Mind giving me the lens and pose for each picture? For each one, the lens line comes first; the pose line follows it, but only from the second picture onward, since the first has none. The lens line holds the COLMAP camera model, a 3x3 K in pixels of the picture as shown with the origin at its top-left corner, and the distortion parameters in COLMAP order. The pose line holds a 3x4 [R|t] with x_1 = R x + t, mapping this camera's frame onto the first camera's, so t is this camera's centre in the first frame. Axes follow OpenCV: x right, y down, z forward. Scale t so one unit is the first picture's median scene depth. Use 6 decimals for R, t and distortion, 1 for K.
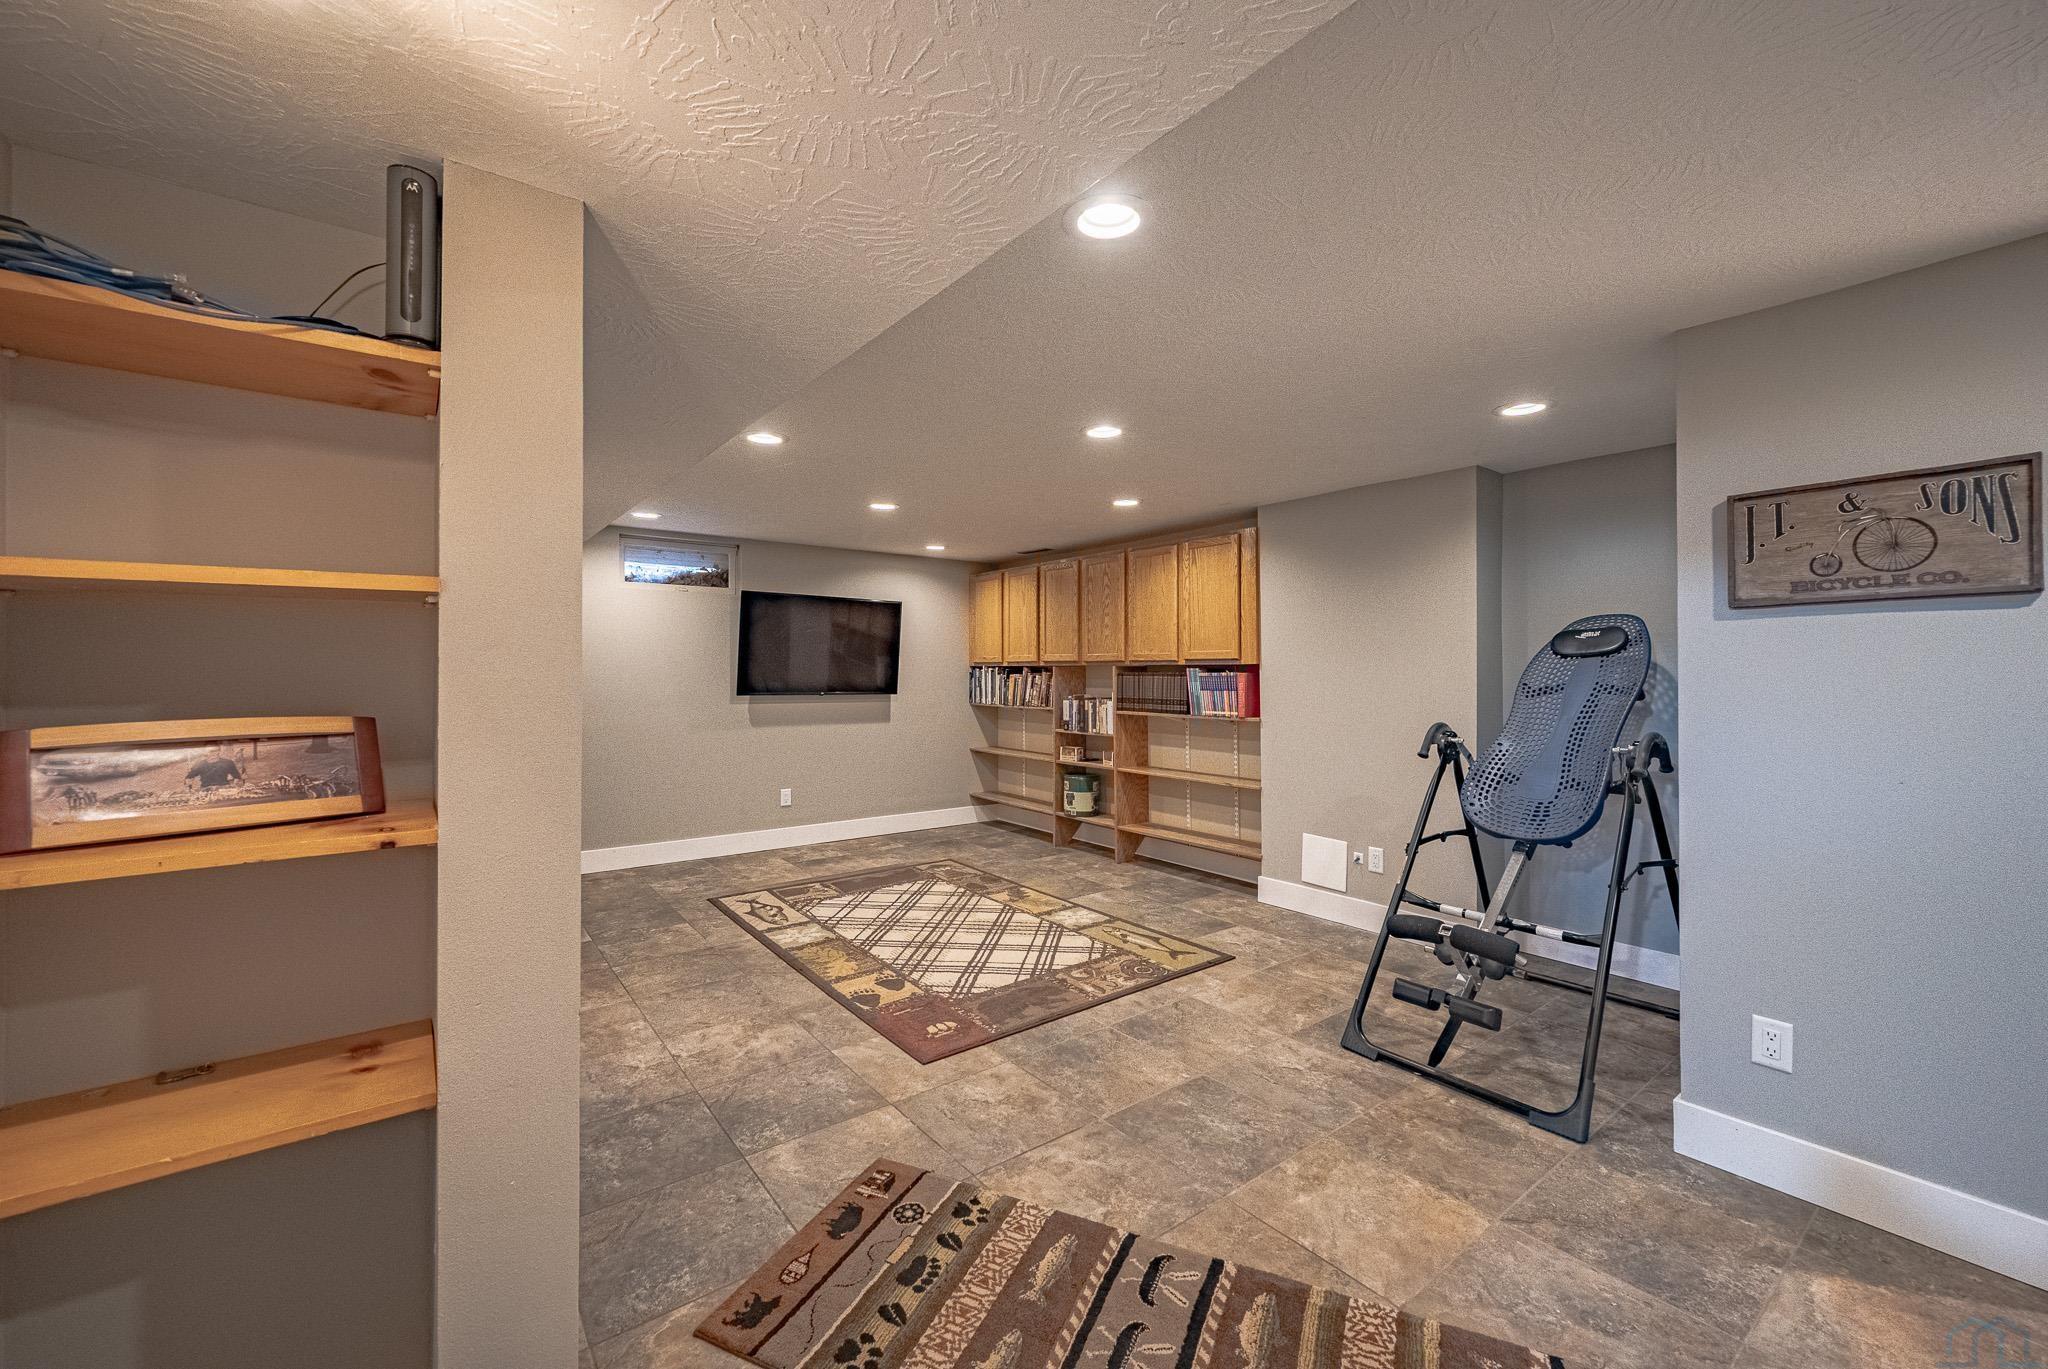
lens RADIAL K [[815.4, 0, 1028.7], [0, 815.4, 672.6], [0, 0, 1]] dist [-0.000279, -0.000008]
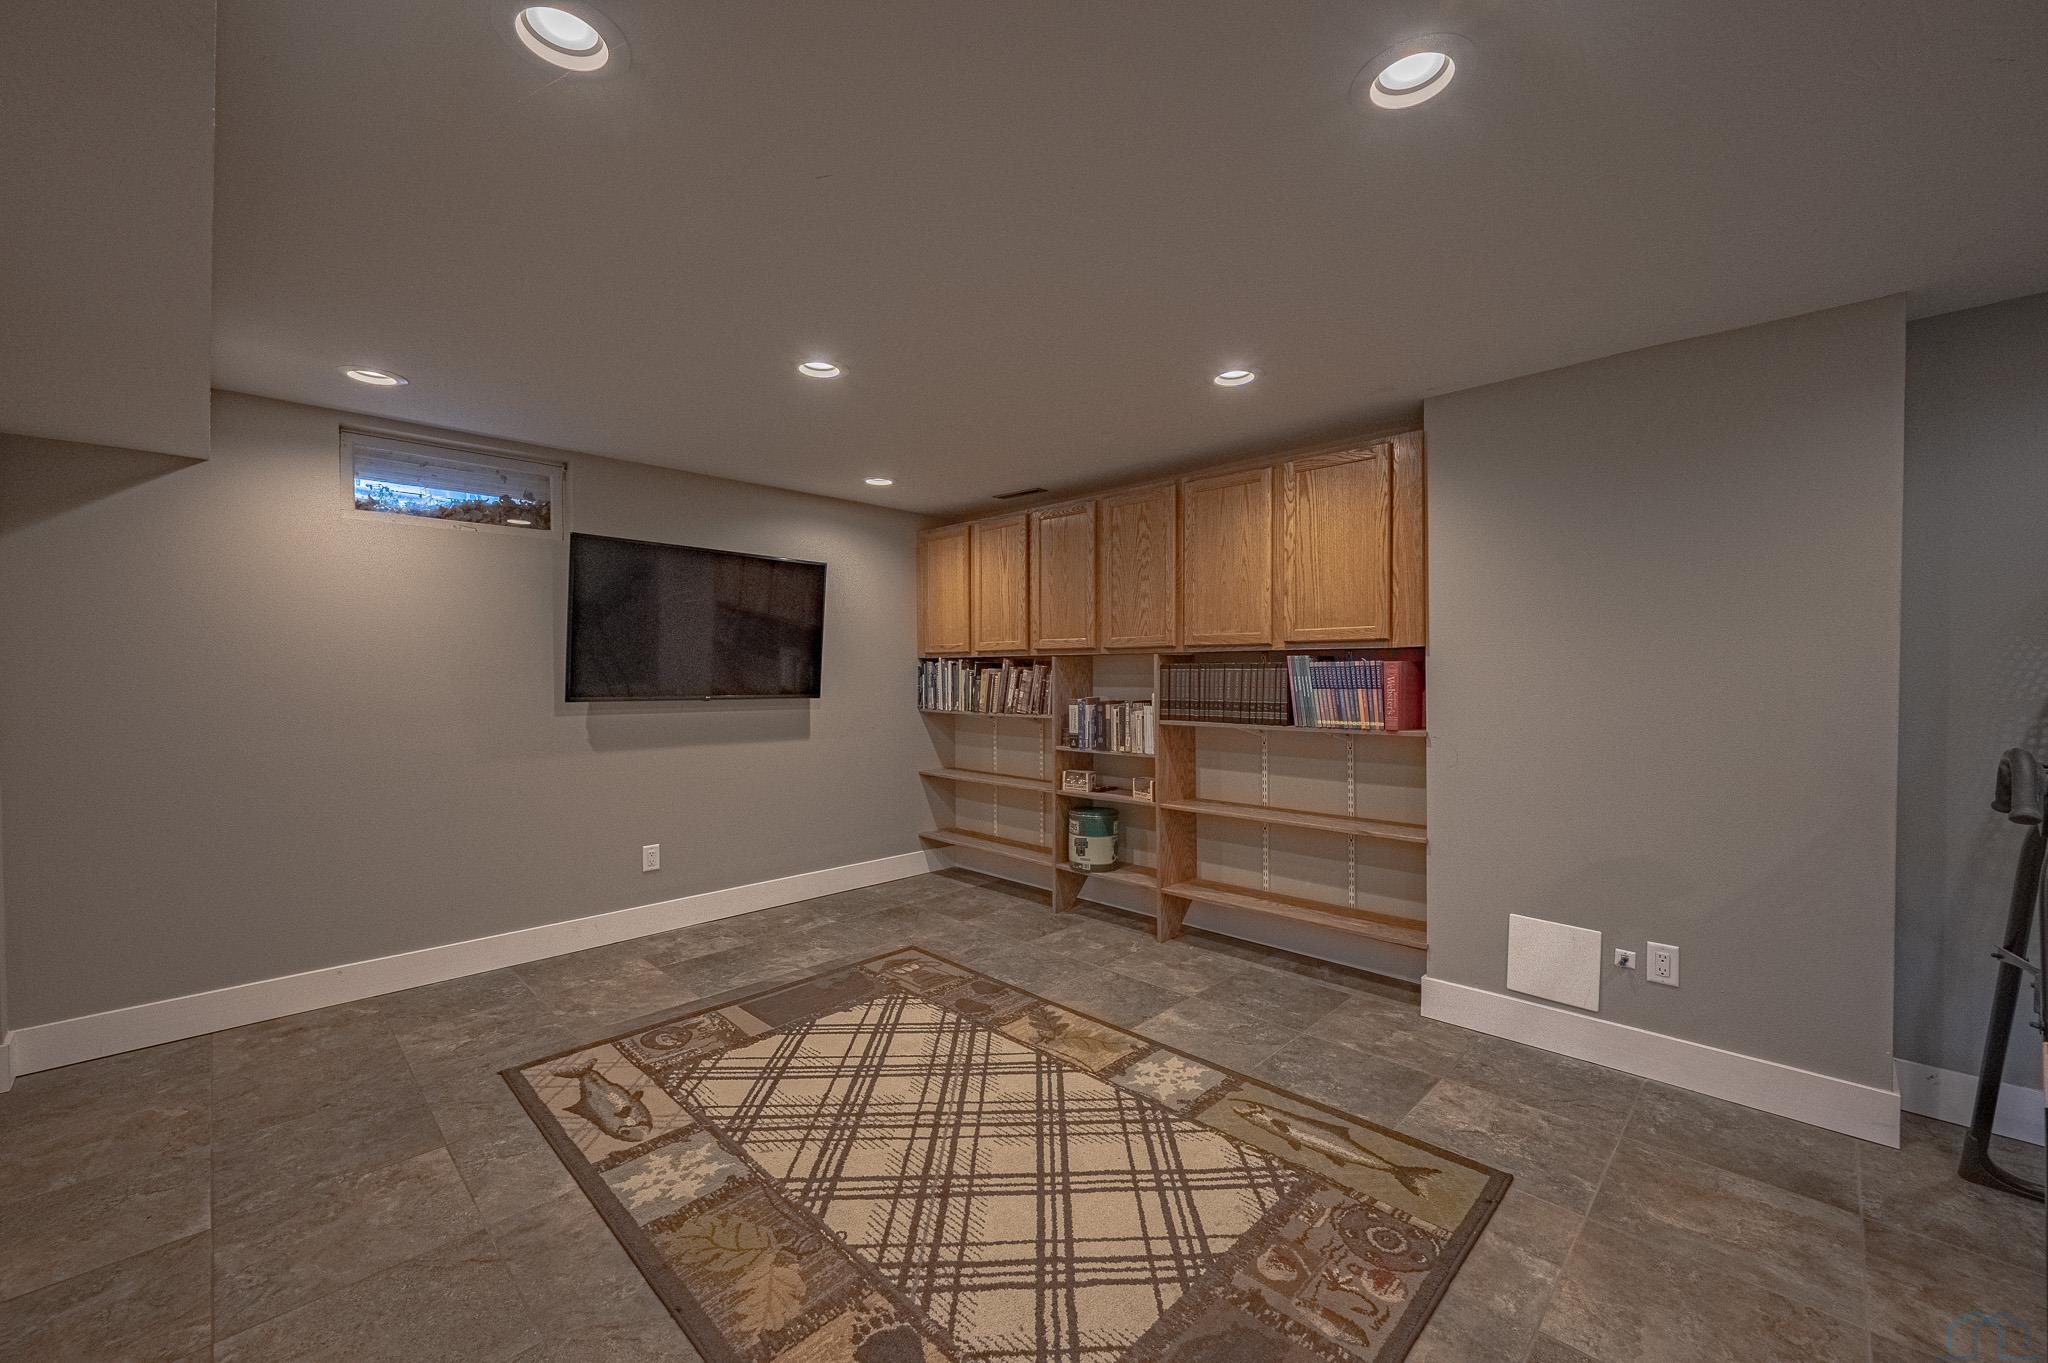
lens RADIAL K [[803.5, 0, 1024.1], [0, 803.5, 689.2], [0, 0, 1]] dist [-0.000376, -0.000041]
pose [[0.990571, -0.006458, 0.136845, -0.109288], [0.003864, 0.999808, 0.019210, 0.008816], [-0.136943, -0.018500, 0.990406, 0.398038]]
